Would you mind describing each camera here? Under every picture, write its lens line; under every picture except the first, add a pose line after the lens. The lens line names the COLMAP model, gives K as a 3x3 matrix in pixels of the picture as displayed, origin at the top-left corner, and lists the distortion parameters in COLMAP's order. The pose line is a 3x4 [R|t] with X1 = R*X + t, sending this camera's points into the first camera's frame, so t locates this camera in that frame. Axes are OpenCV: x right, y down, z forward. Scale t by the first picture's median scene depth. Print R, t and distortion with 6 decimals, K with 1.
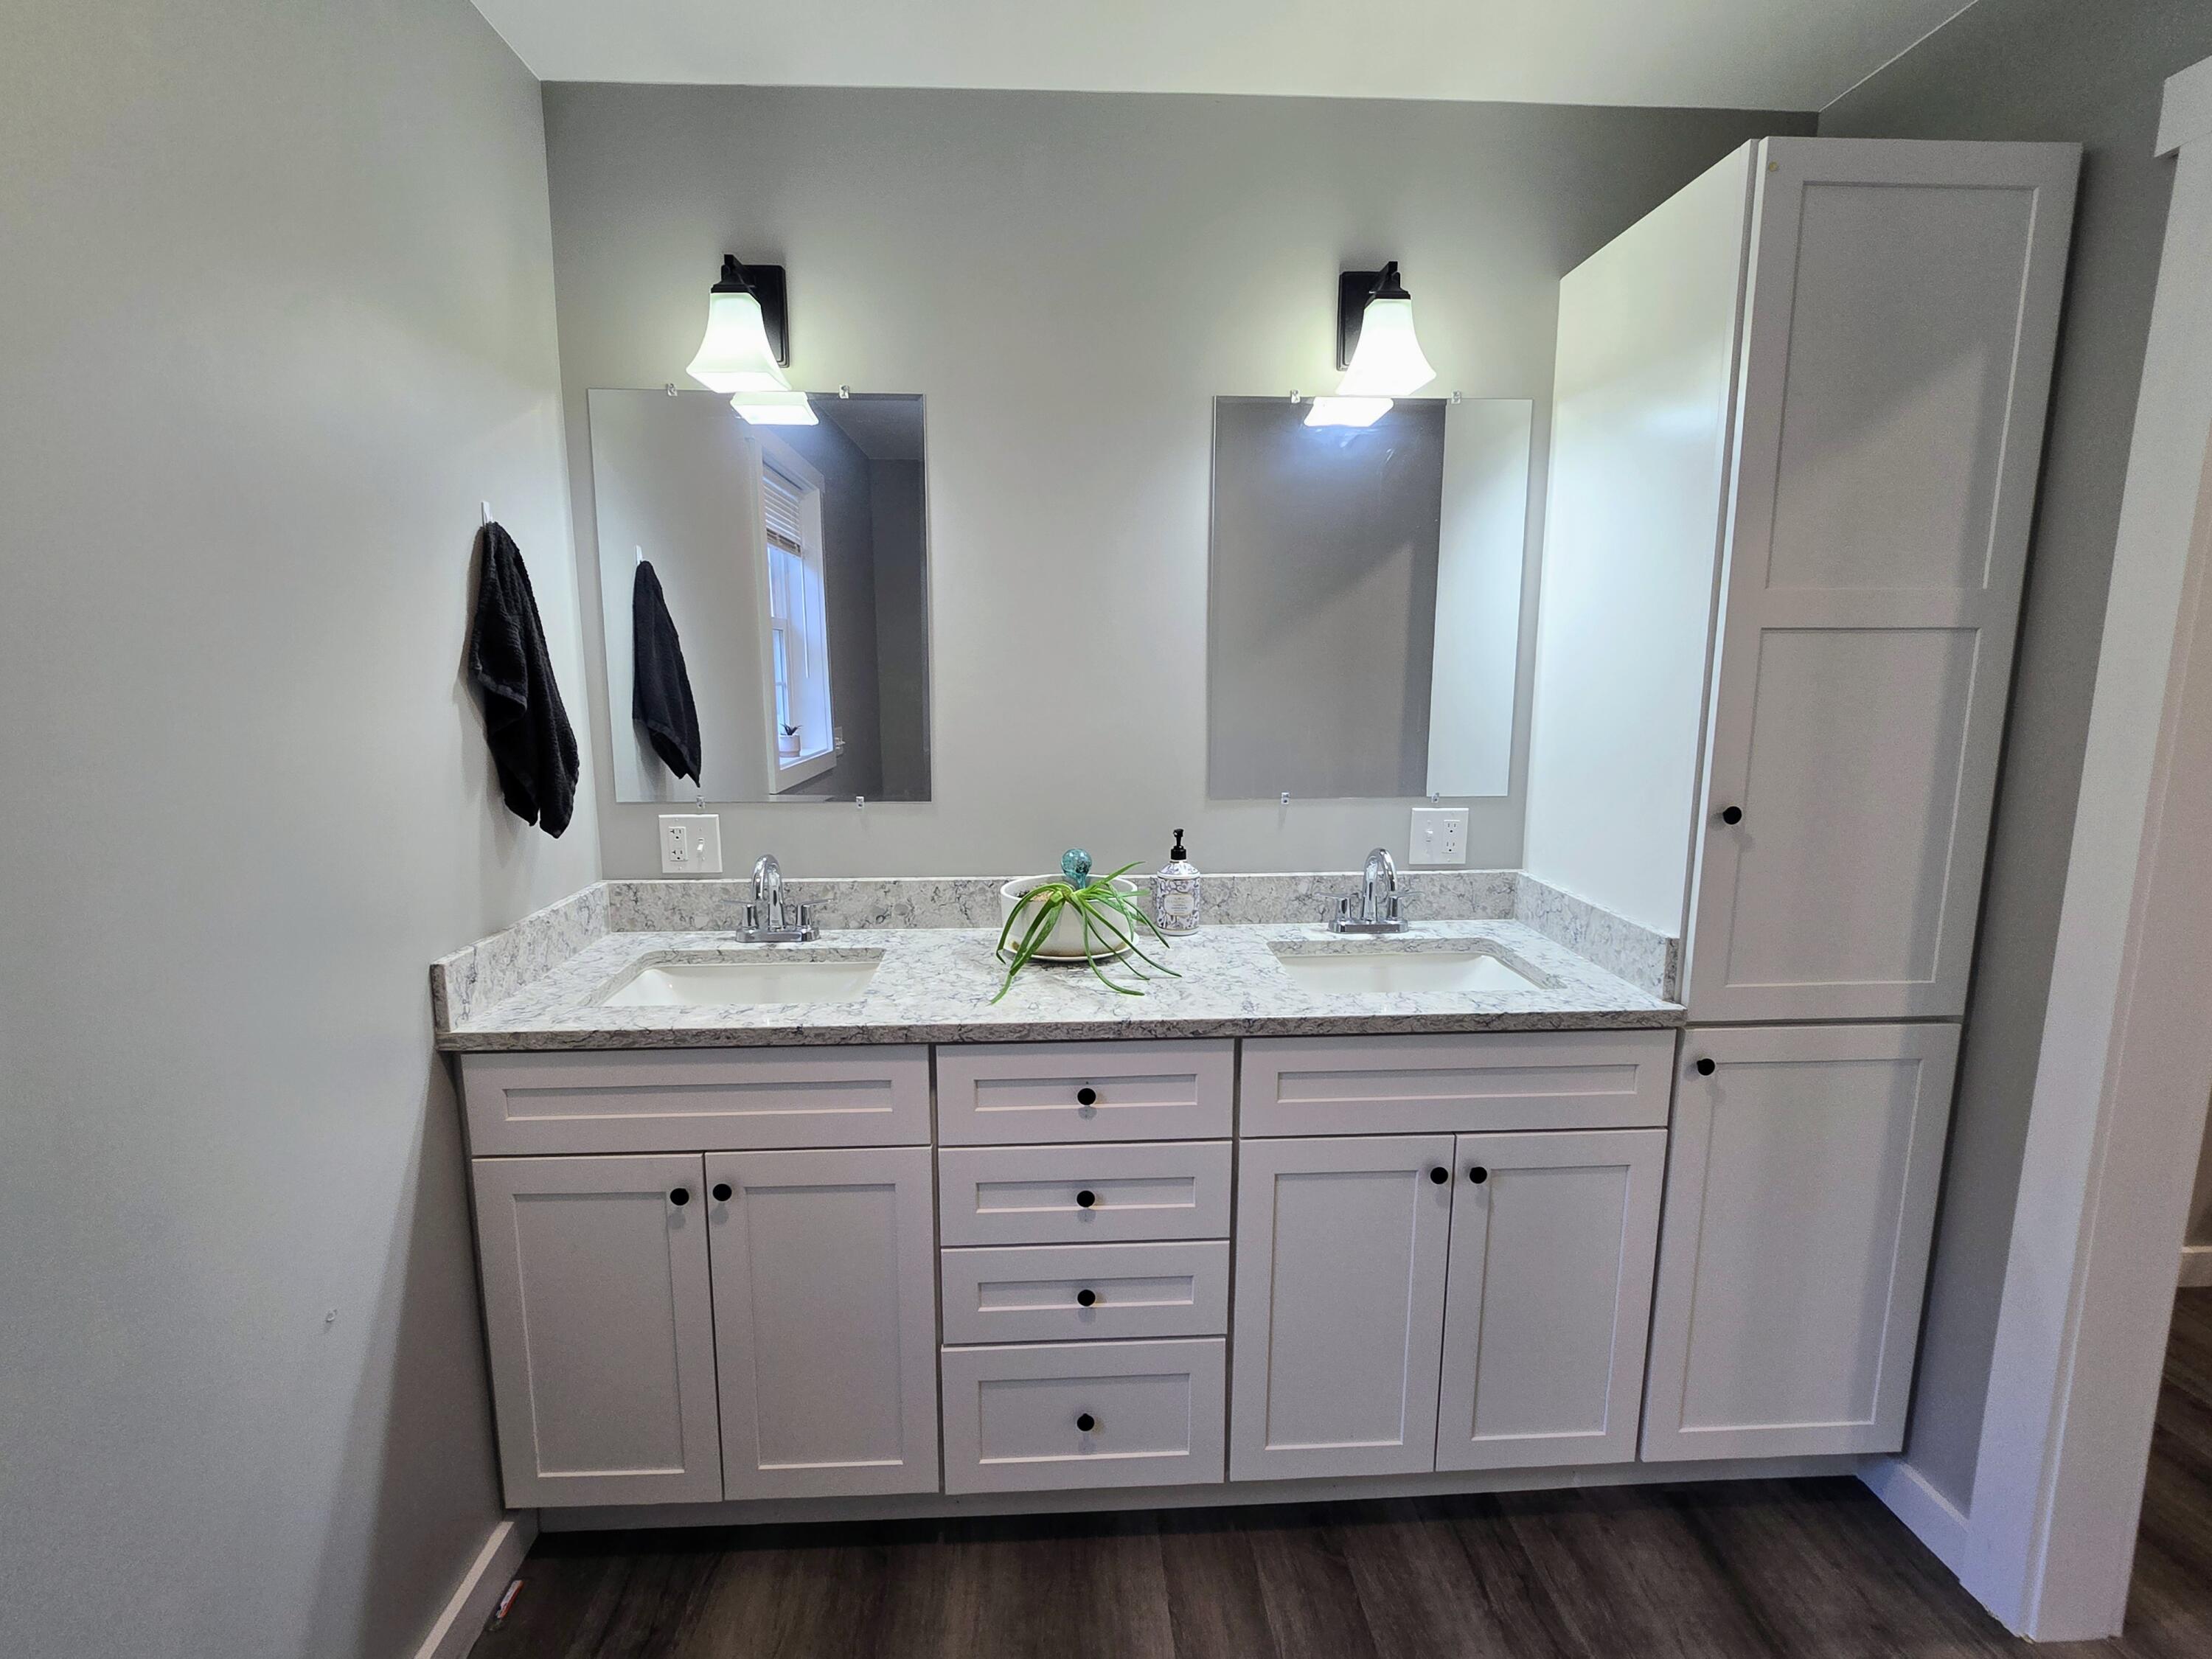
lens RADIAL K [[1009.5, 0, 1106.0], [0, 1009.5, 829.5], [0, 0, 1]] dist [-0.014550, 0.000178]
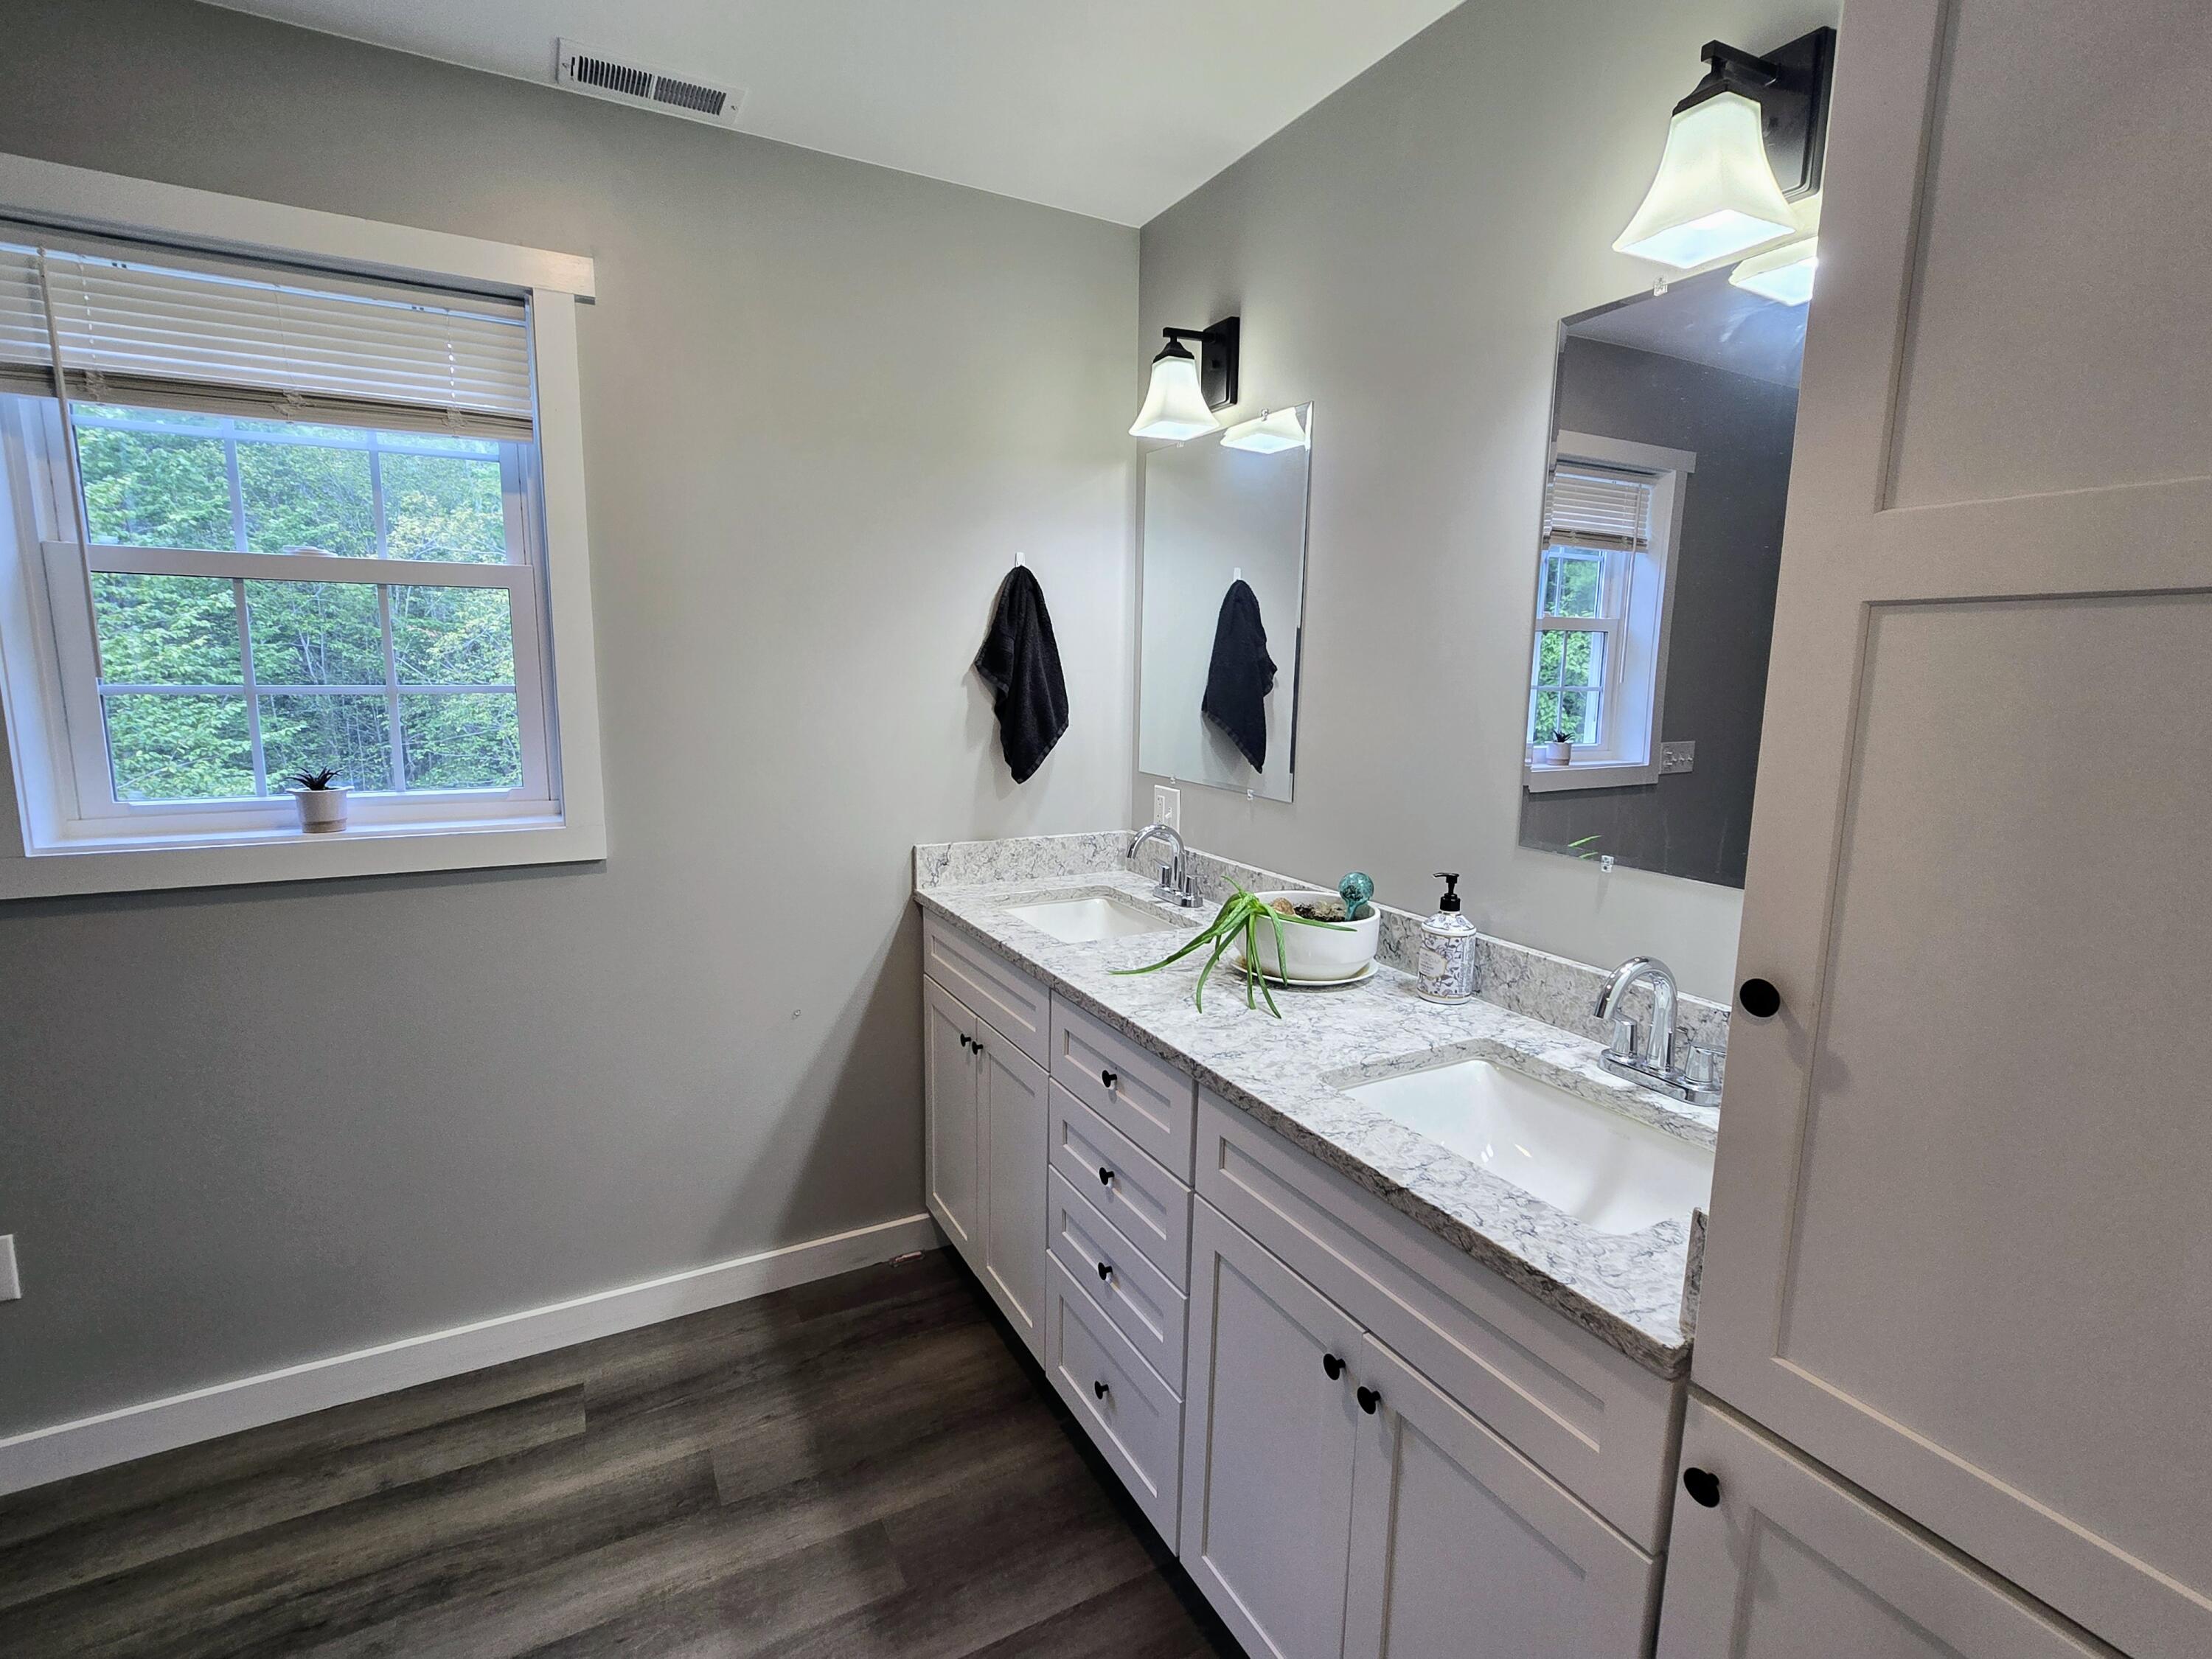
lens RADIAL K [[1038.8, 0, 1106.0], [0, 1038.8, 829.5], [0, 0, 1]] dist [-0.016119, -0.000020]
pose [[0.434427, 0.151097, -0.887943, 0.856026], [-0.158234, 0.983300, 0.089908, -0.082402], [0.886699, 0.101445, 0.451081, 0.464402]]
